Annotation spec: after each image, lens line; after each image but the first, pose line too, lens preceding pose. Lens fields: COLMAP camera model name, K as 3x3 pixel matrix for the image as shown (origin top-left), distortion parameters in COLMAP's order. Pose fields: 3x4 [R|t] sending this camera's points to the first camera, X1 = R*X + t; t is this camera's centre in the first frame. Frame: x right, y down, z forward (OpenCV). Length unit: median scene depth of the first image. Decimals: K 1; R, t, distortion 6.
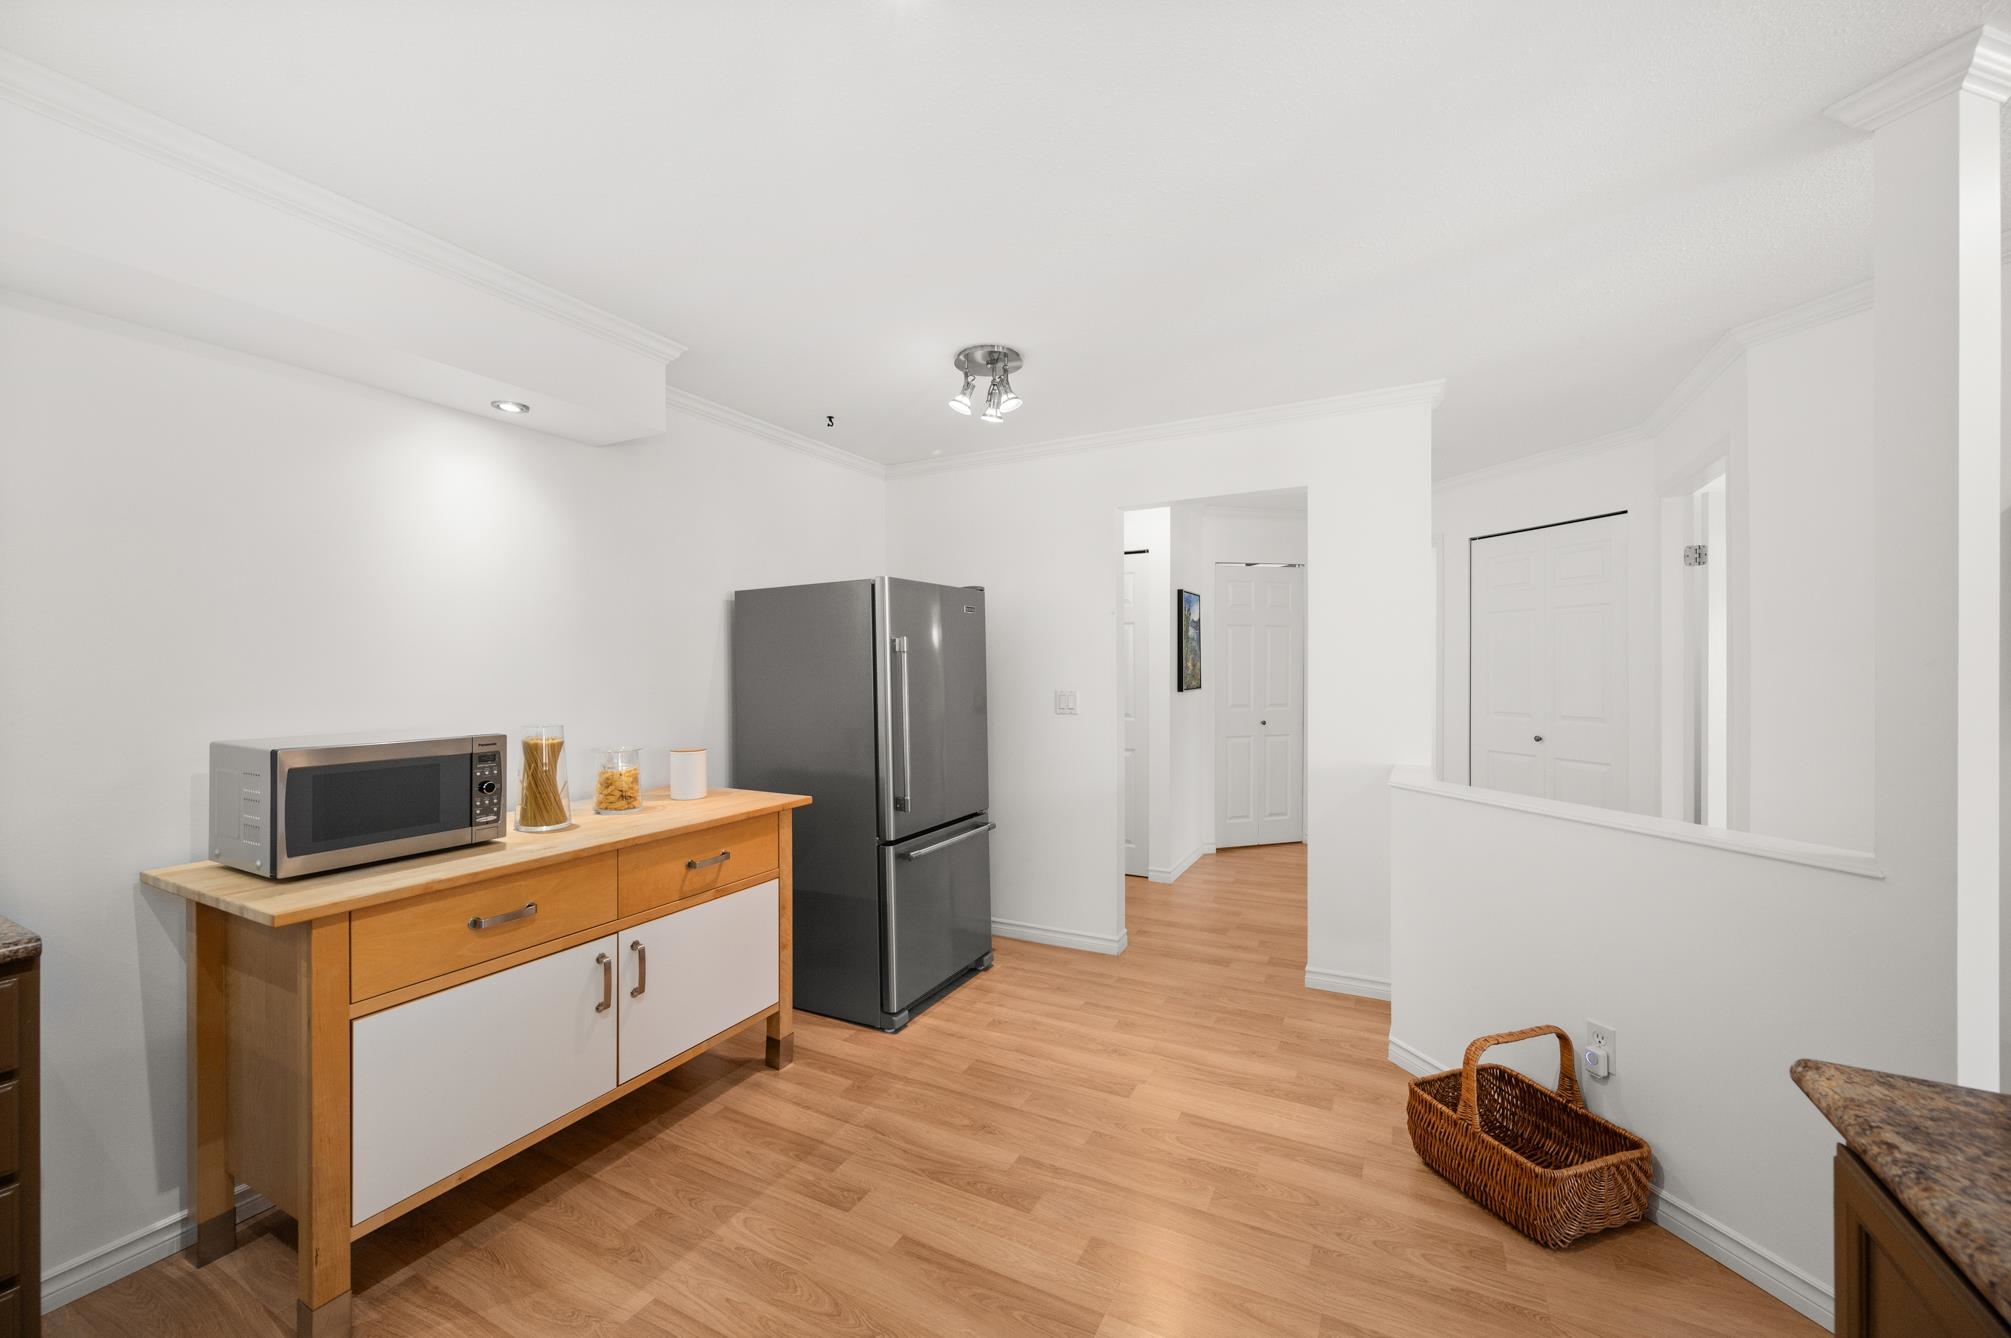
lens RADIAL K [[797.3, 0, 1002.9], [0, 797.3, 669.2], [0, 0, 1]] dist [-0.000819, 0.000565]
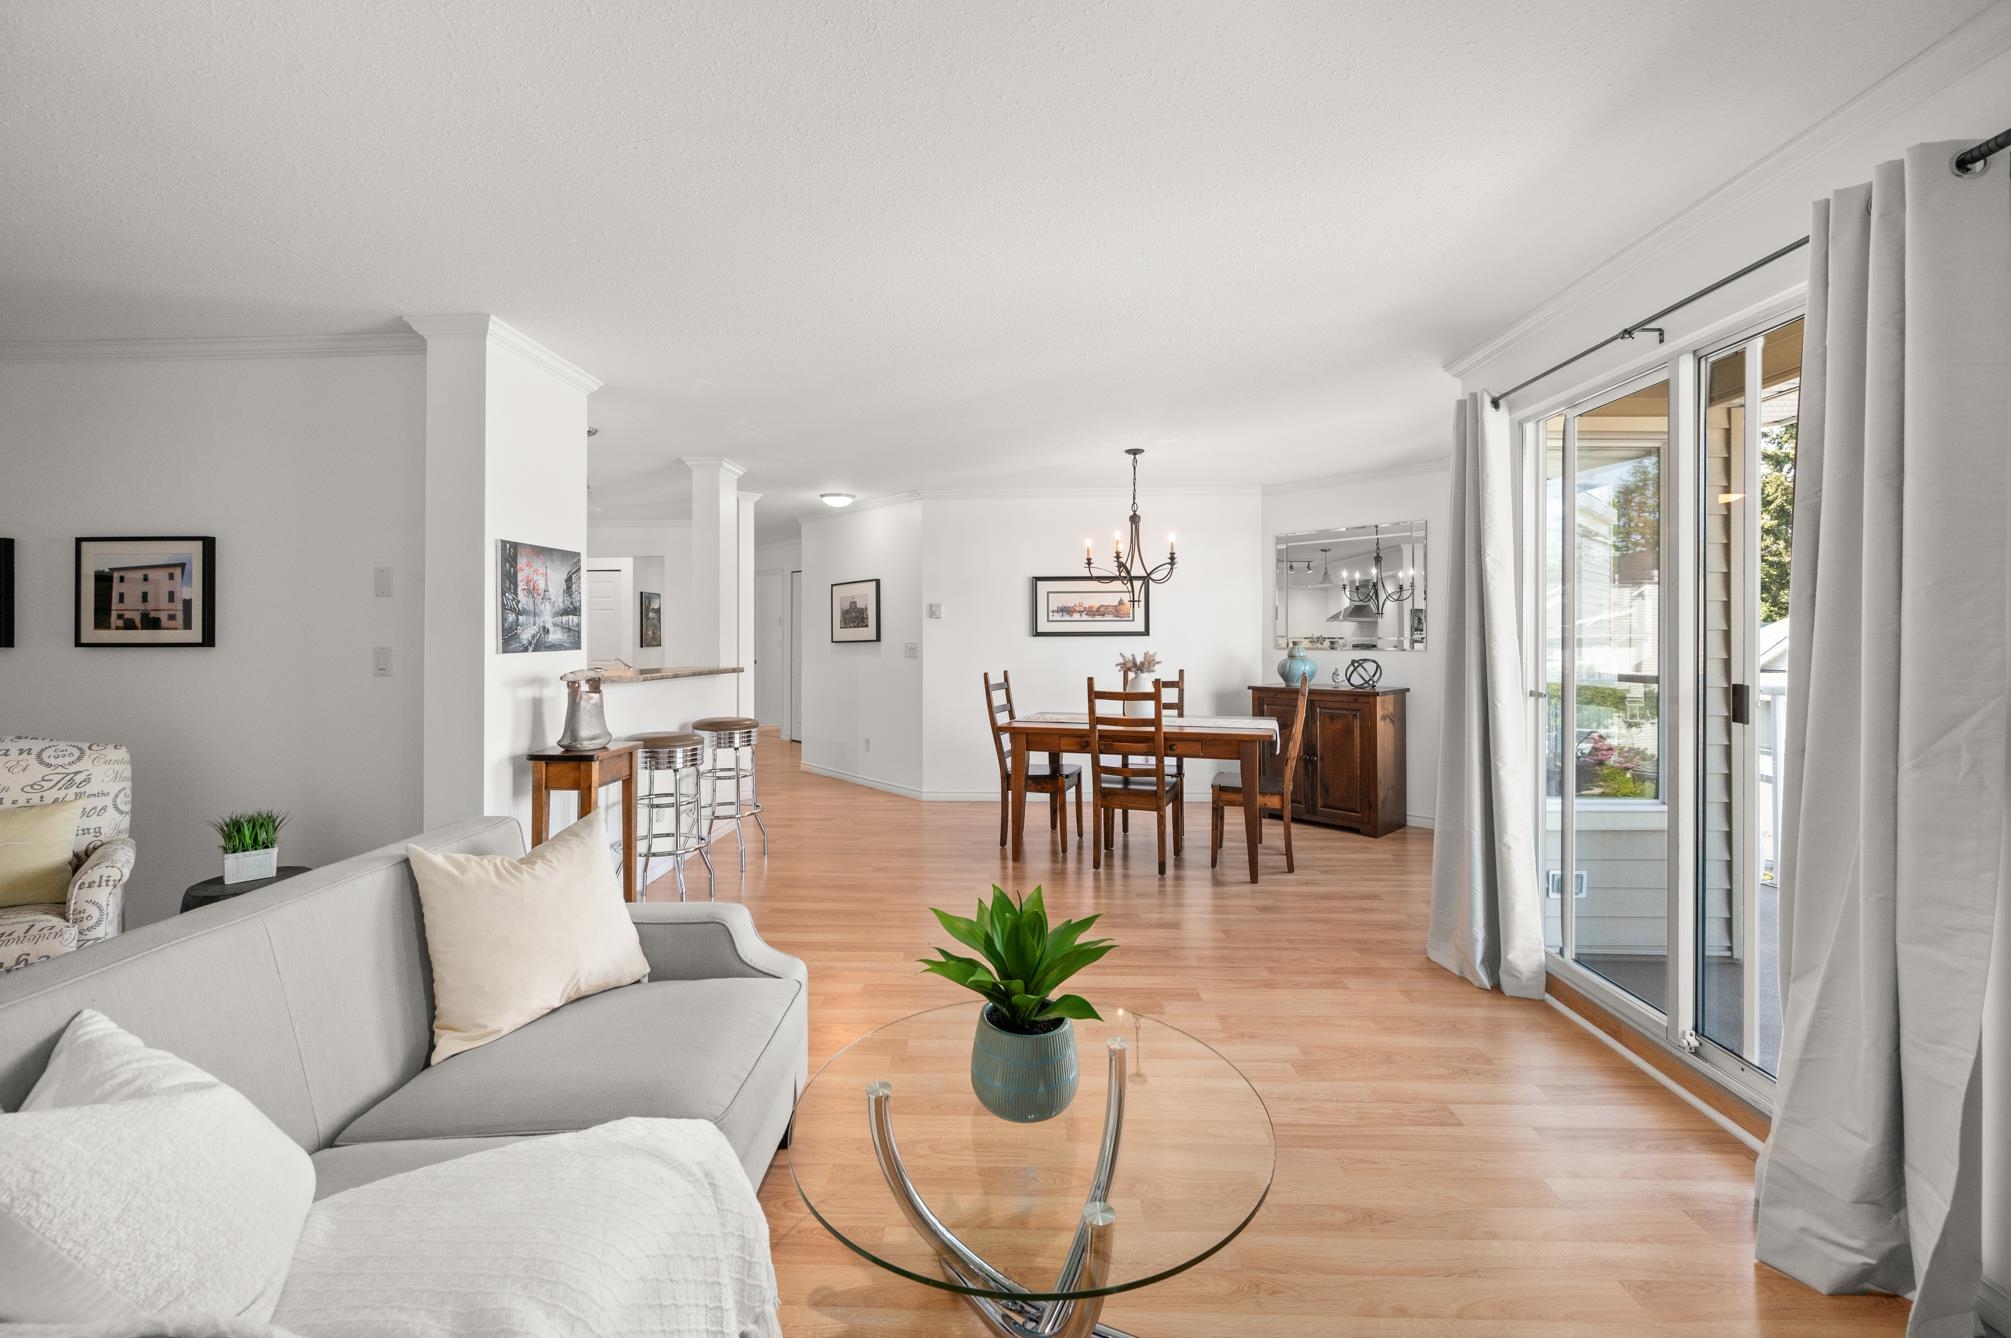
lens RADIAL K [[797.3, 0, 1012.9], [0, 797.3, 637.3], [0, 0, 1]] dist [-0.000819, 0.000565]
pose [[0.895548, 0.000486, 0.444965, 0.337490], [0.002717, 0.999975, -0.006562, 0.037133], [-0.444957, 0.007086, 0.895524, -2.053289]]
